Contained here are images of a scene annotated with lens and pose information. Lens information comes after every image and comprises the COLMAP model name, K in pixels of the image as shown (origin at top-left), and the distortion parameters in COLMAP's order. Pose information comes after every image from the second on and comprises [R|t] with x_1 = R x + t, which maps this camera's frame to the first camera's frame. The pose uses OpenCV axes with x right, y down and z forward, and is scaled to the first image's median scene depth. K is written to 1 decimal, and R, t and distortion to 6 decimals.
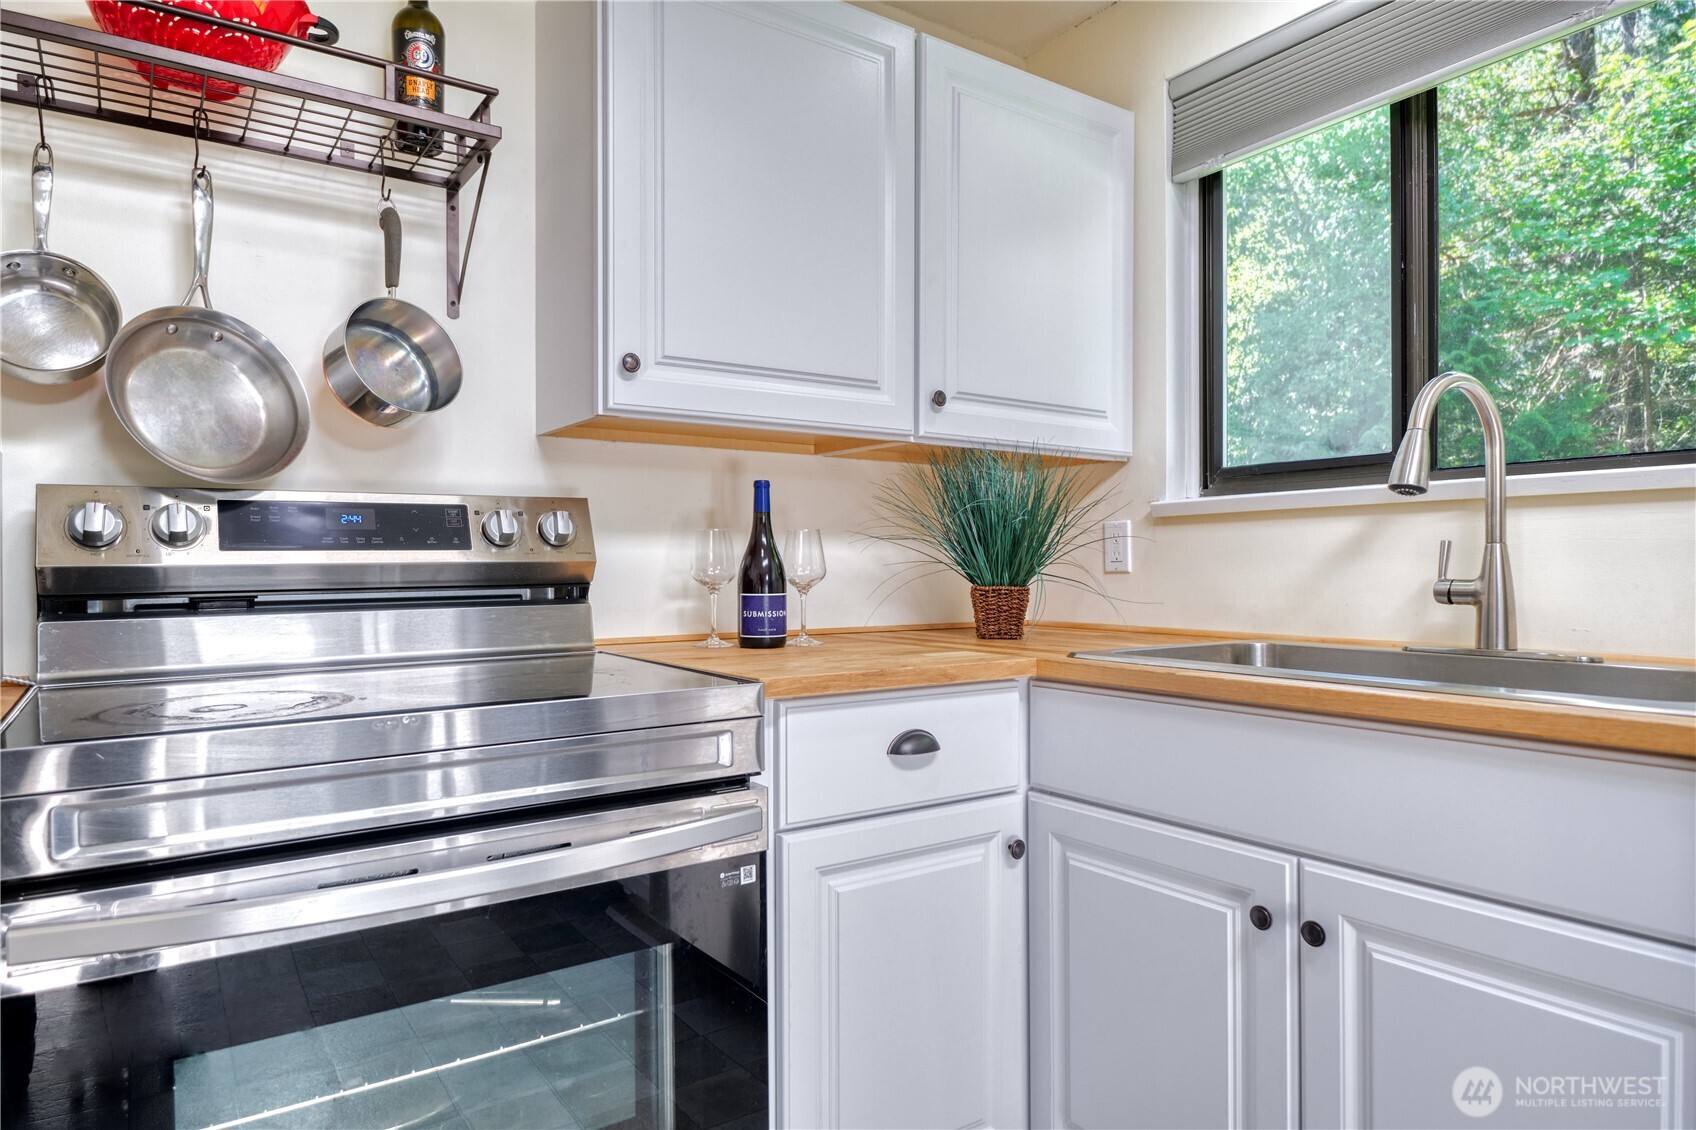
lens RADIAL K [[1014.1, 0, 847.6], [0, 1014.1, 561.9], [0, 0, 1]] dist [-0.001468, -0.000162]
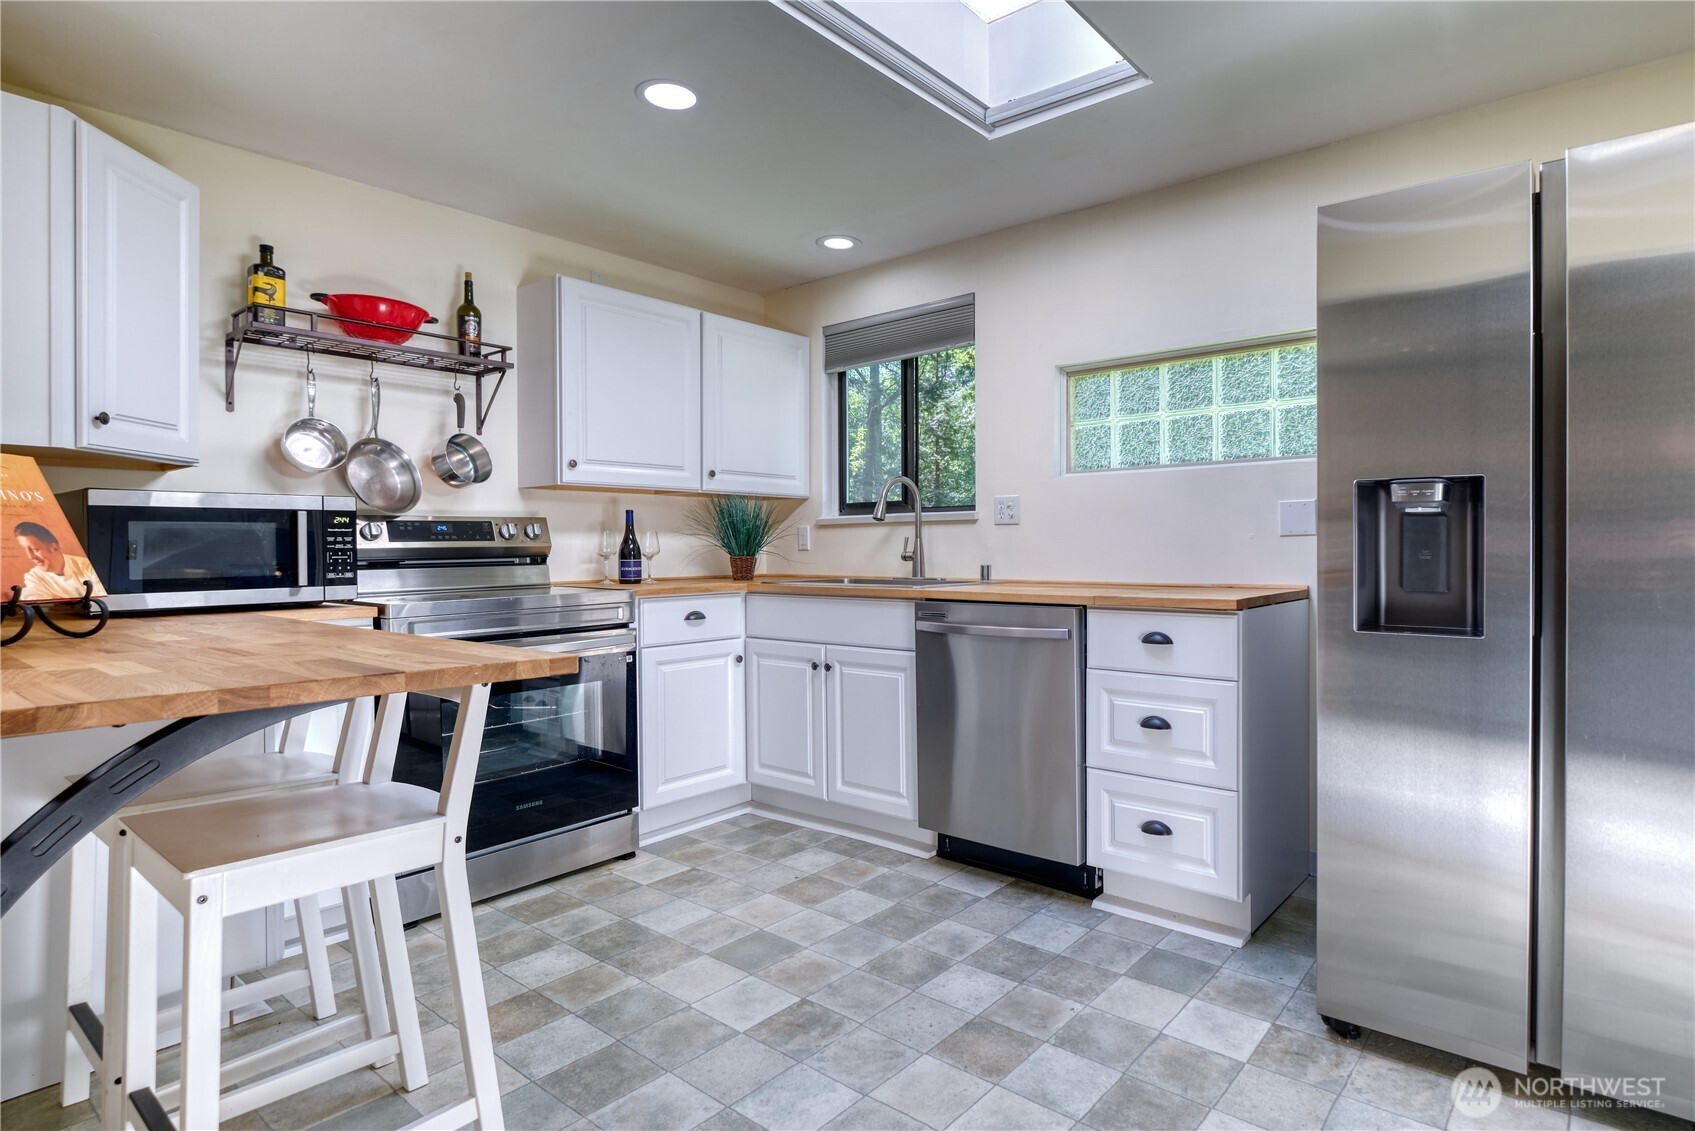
lens RADIAL K [[870.8, 0, 957.7], [0, 870.8, 556.5], [0, 0, 1]] dist [-0.000027, -0.000034]
pose [[0.956298, -0.006643, 0.292317, 0.048257], [0.003202, 0.999920, 0.012246, 0.002259], [-0.292375, -0.010775, 0.956243, -1.100003]]
